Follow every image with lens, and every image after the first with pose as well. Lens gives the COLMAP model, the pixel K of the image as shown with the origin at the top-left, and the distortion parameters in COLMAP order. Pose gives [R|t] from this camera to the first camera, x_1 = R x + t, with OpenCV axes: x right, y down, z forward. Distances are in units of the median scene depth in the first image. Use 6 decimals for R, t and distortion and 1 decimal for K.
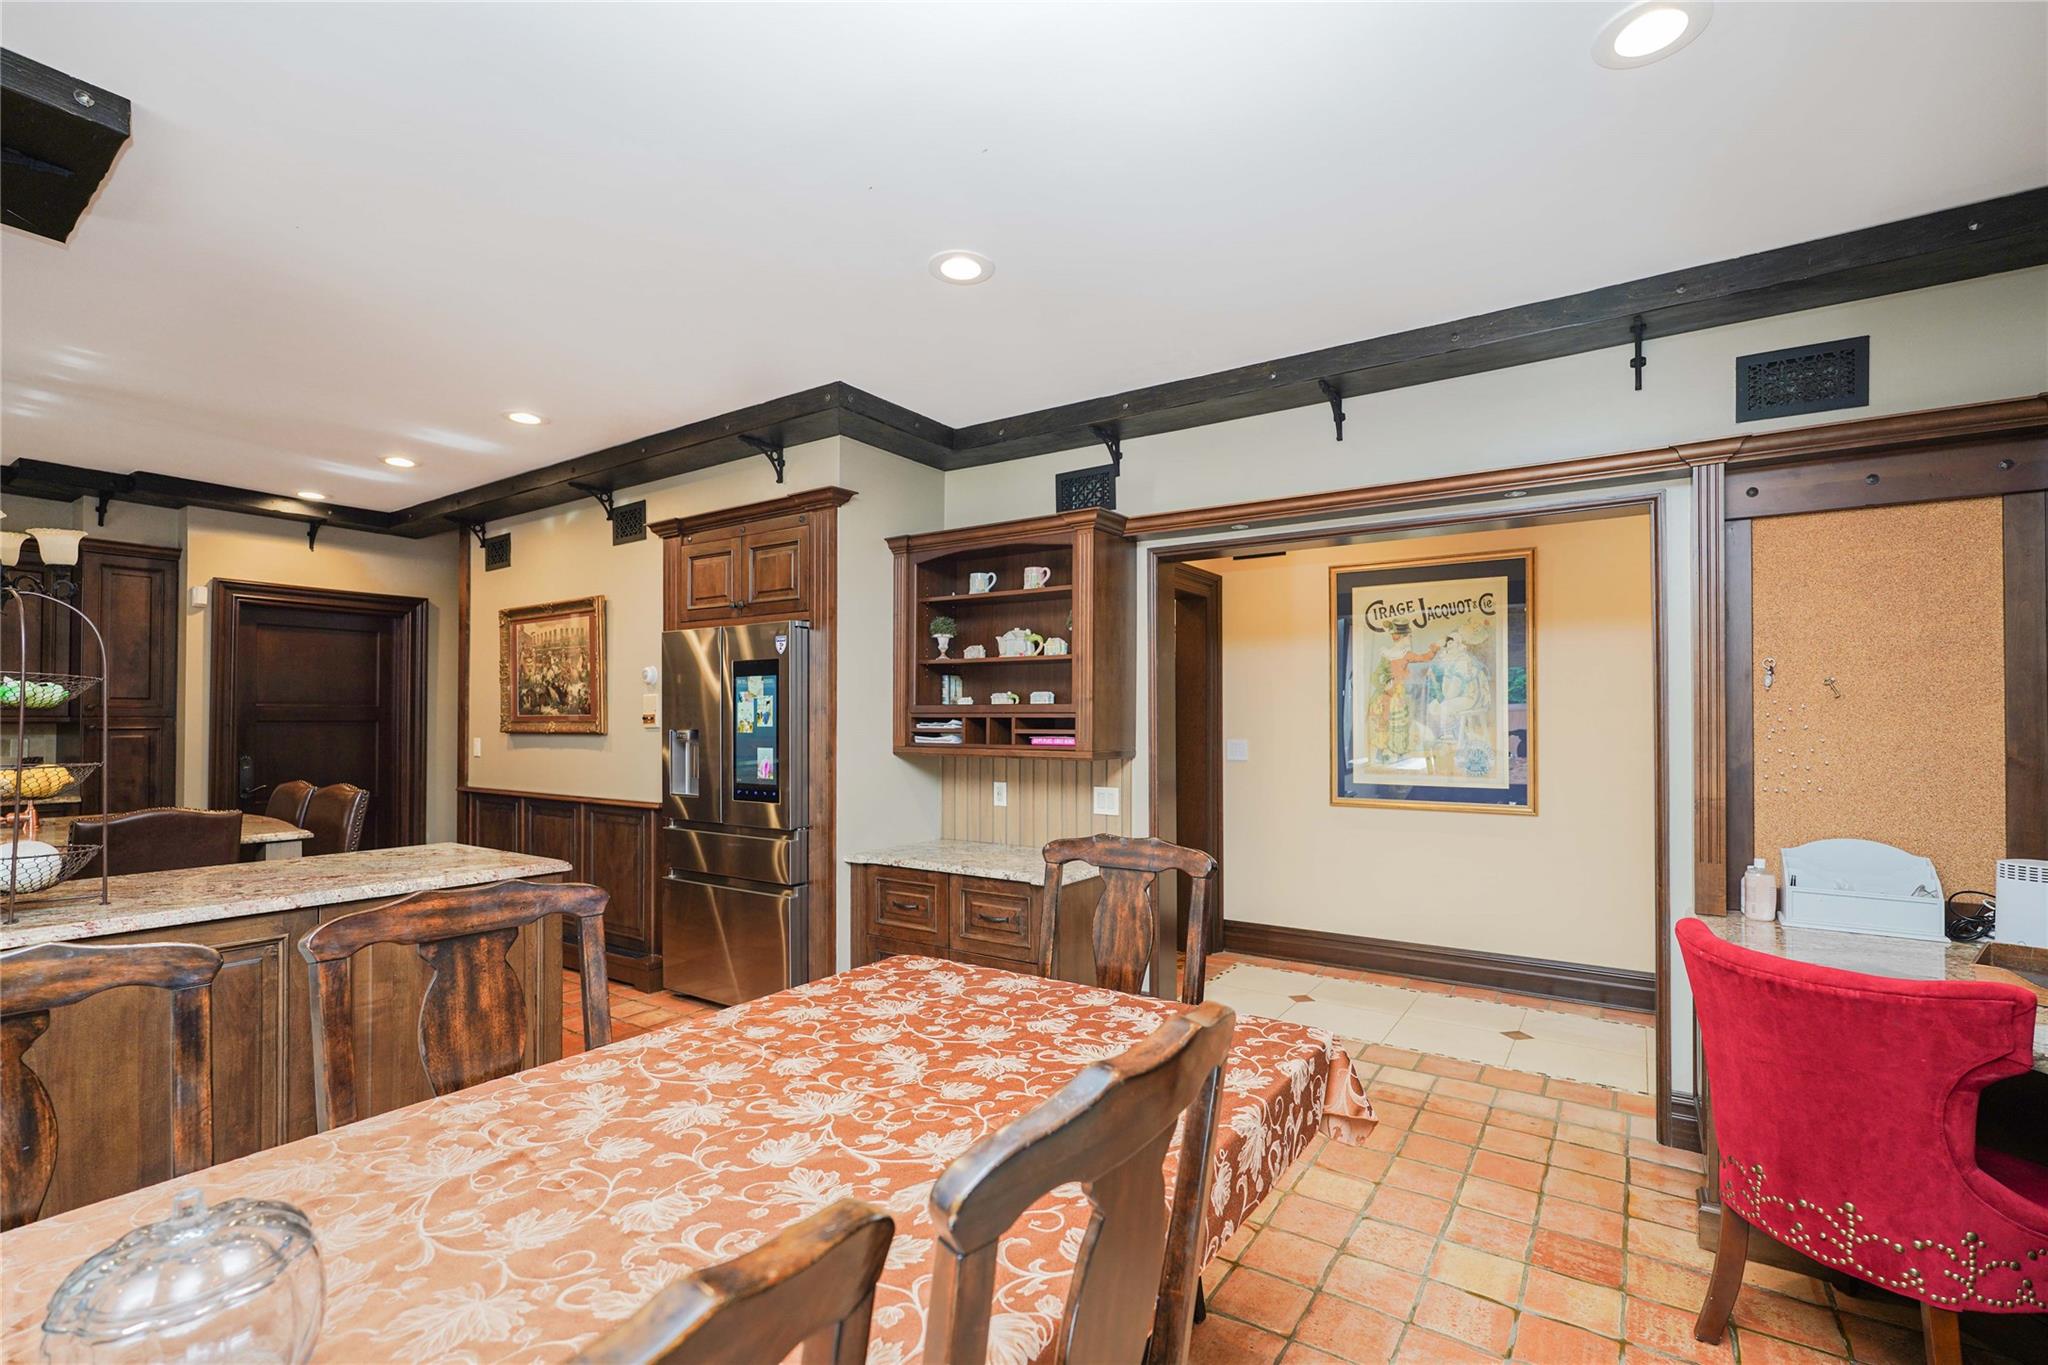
lens RADIAL K [[890.6, 0, 1078.7], [0, 890.6, 698.8], [0, 0, 1]] dist [-0.015256, 0.005800]
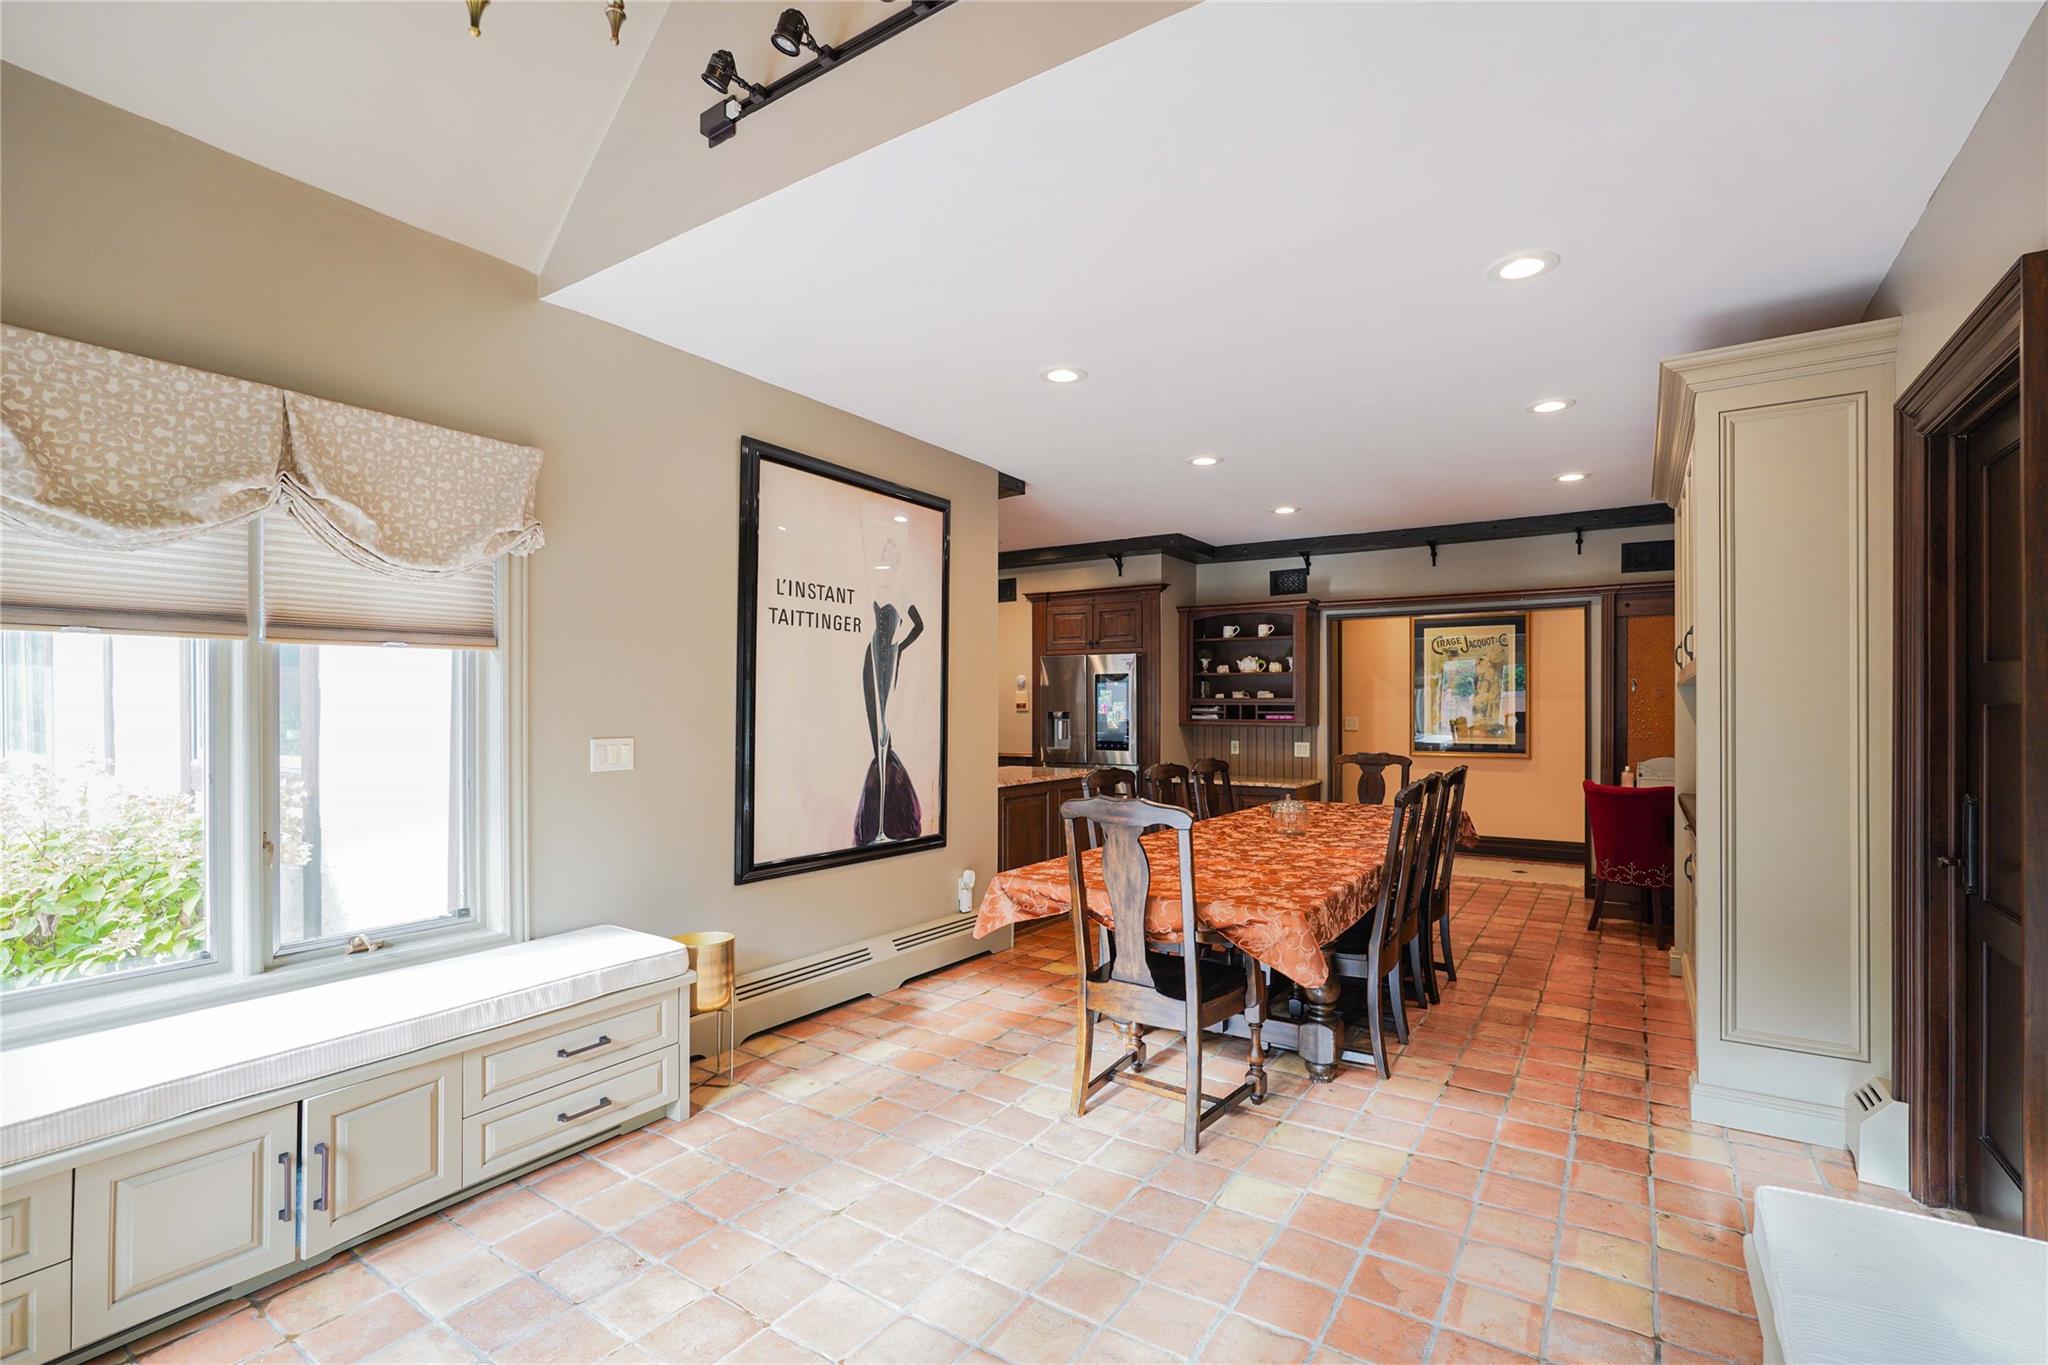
lens RADIAL K [[890.6, 0, 1089.4], [0, 890.6, 701.3], [0, 0, 1]] dist [-0.015256, 0.005800]
pose [[0.999911, 0.000410, 0.013314, -0.421895], [-0.000608, 0.999889, 0.014901, -0.014304], [-0.013306, -0.014908, 0.999800, -0.821612]]
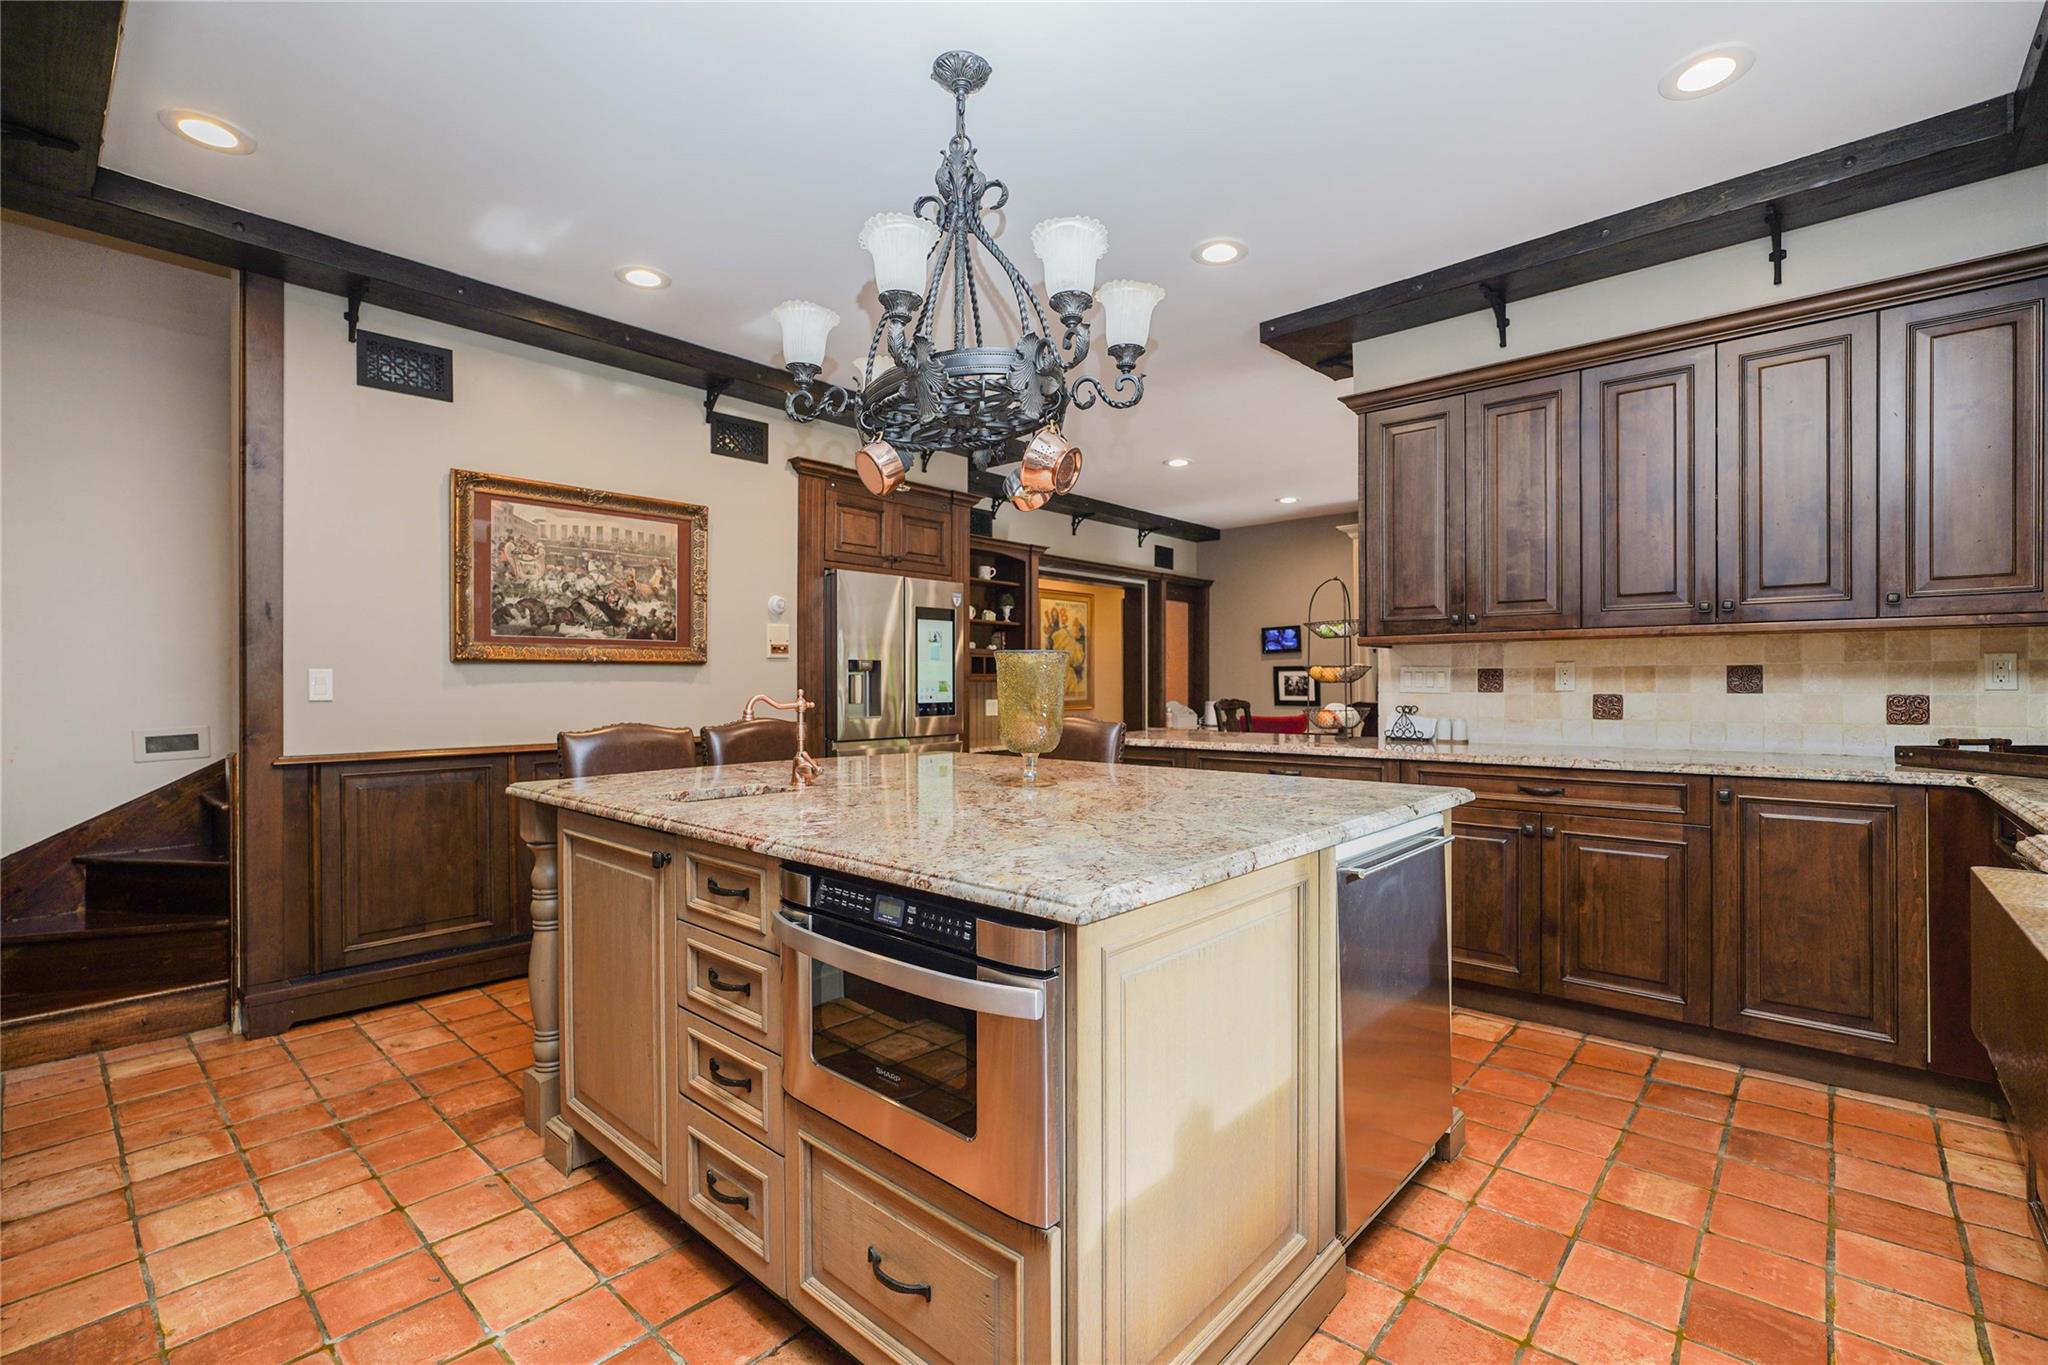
lens RADIAL K [[890.6, 0, 1024.9], [0, 890.6, 684.0], [0, 0, 1]] dist [-0.015256, 0.005800]
pose [[0.162622, -0.002142, 0.986686, -1.600353], [-0.018586, 0.999814, 0.005233, 0.058418], [-0.986513, -0.019189, 0.162552, 0.632330]]
